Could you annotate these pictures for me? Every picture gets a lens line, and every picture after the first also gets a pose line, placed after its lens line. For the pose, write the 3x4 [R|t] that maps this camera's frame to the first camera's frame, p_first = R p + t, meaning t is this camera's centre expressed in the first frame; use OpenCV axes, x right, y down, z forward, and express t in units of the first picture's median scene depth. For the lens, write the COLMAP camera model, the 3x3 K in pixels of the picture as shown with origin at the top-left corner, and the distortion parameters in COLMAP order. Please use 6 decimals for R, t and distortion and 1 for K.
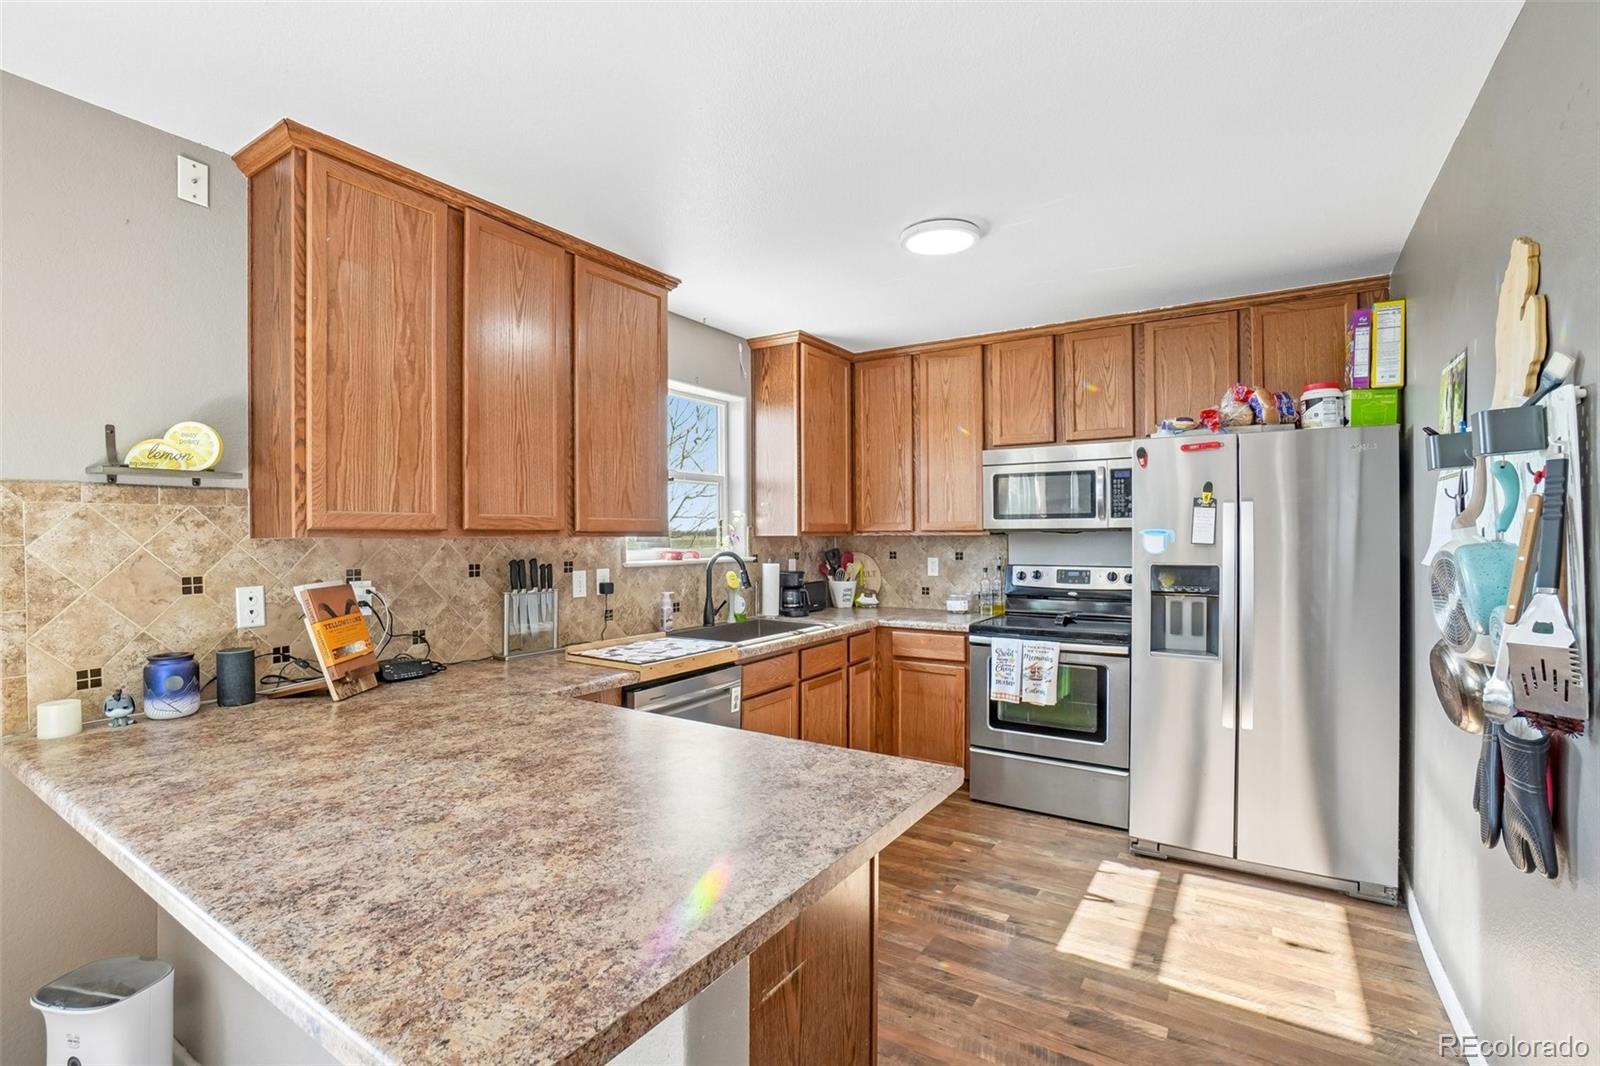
lens RADIAL K [[726.9, 0, 800.0], [0, 726.9, 533.0], [0, 0, 1]] dist [-0.040056, 0.000297]
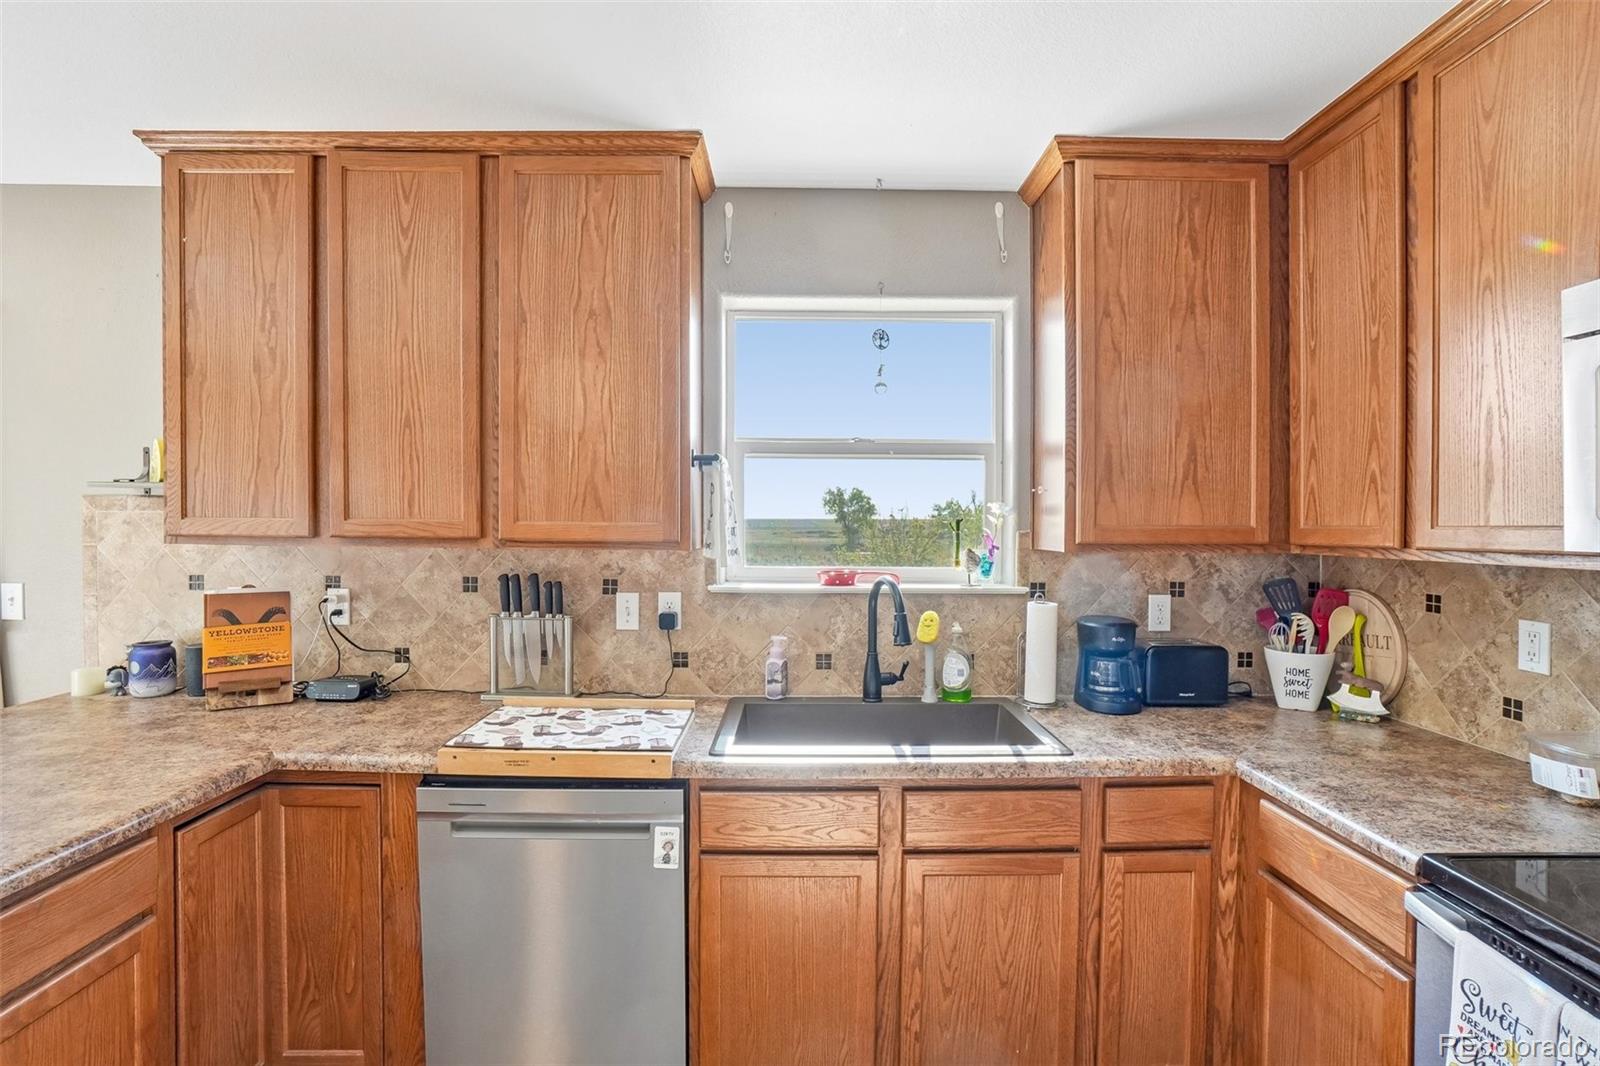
lens RADIAL K [[761.8, 0, 829.9], [0, 761.8, 525.3], [0, 0, 1]] dist [-0.062341, 0.024127]
pose [[0.559979, 0.011053, -0.828433, 0.369218], [-0.007058, 0.999938, 0.008571, -0.019332], [0.828477, 0.001047, 0.560023, 0.640888]]
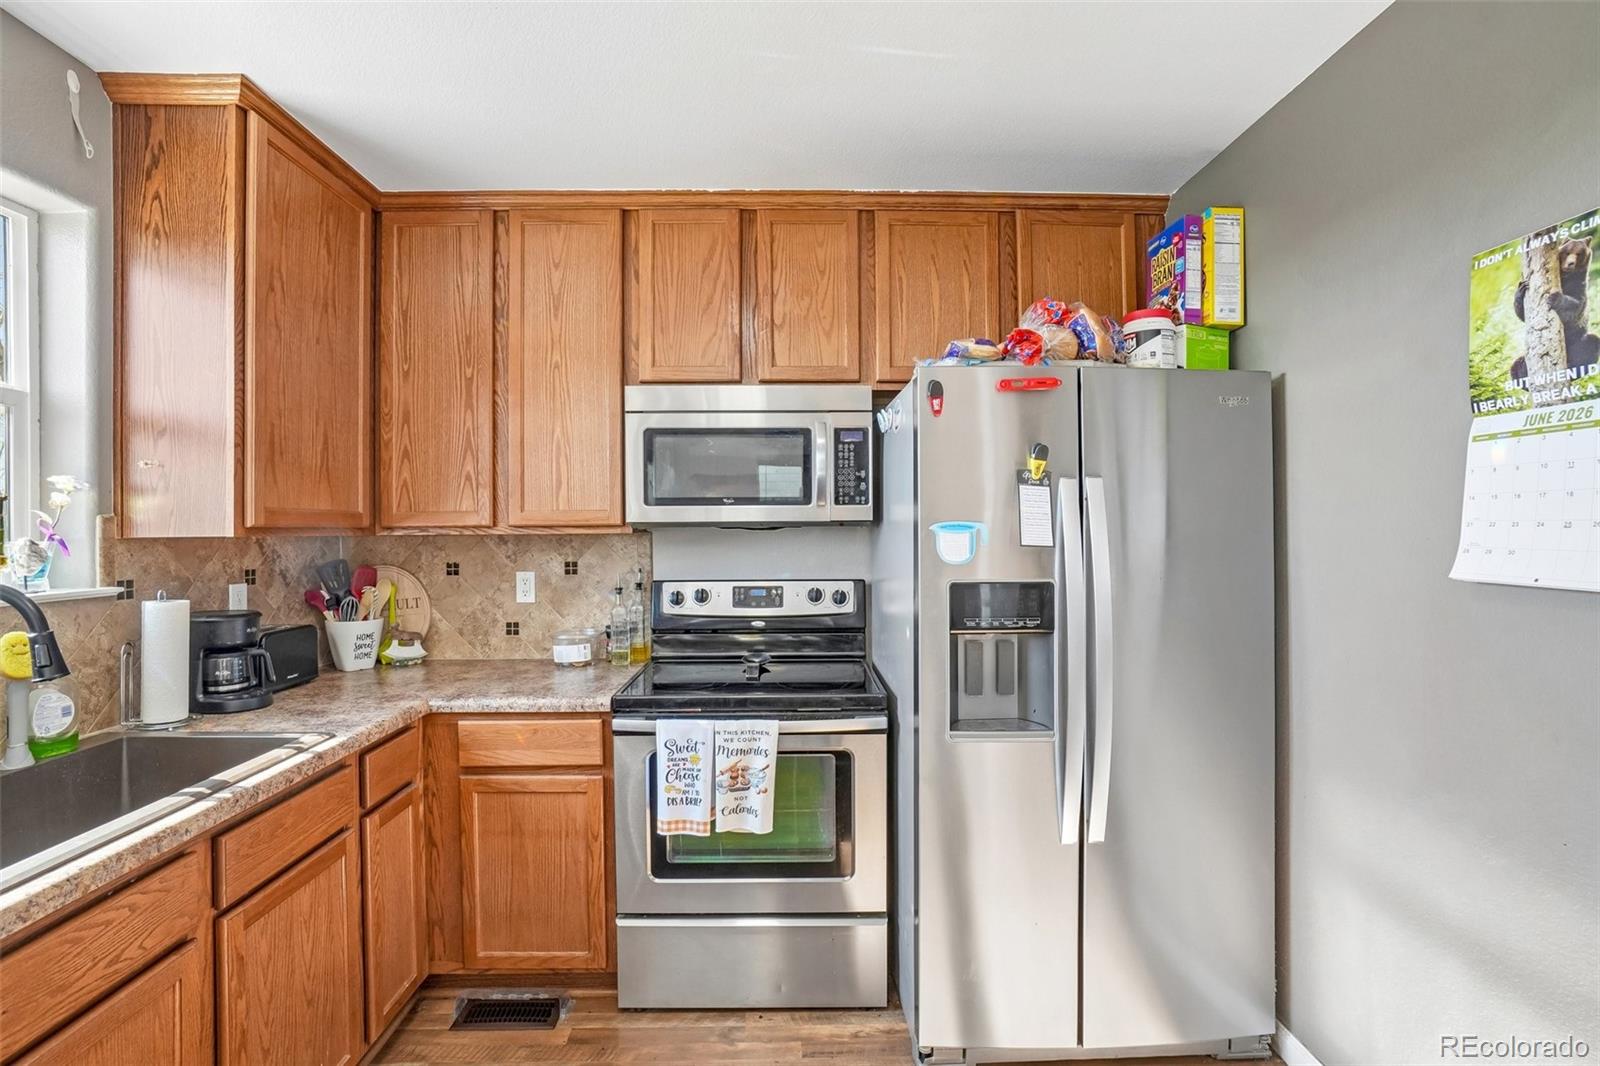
lens RADIAL K [[714.0, 0, 779.6], [0, 714.0, 532.1], [0, 0, 1]] dist [-0.066453, 0.013830]
pose [[0.836008, -0.002663, 0.548711, 0.050894], [0.002817, 0.999996, 0.000561, 0.002174], [-0.548710, 0.001076, 0.836012, 0.515421]]
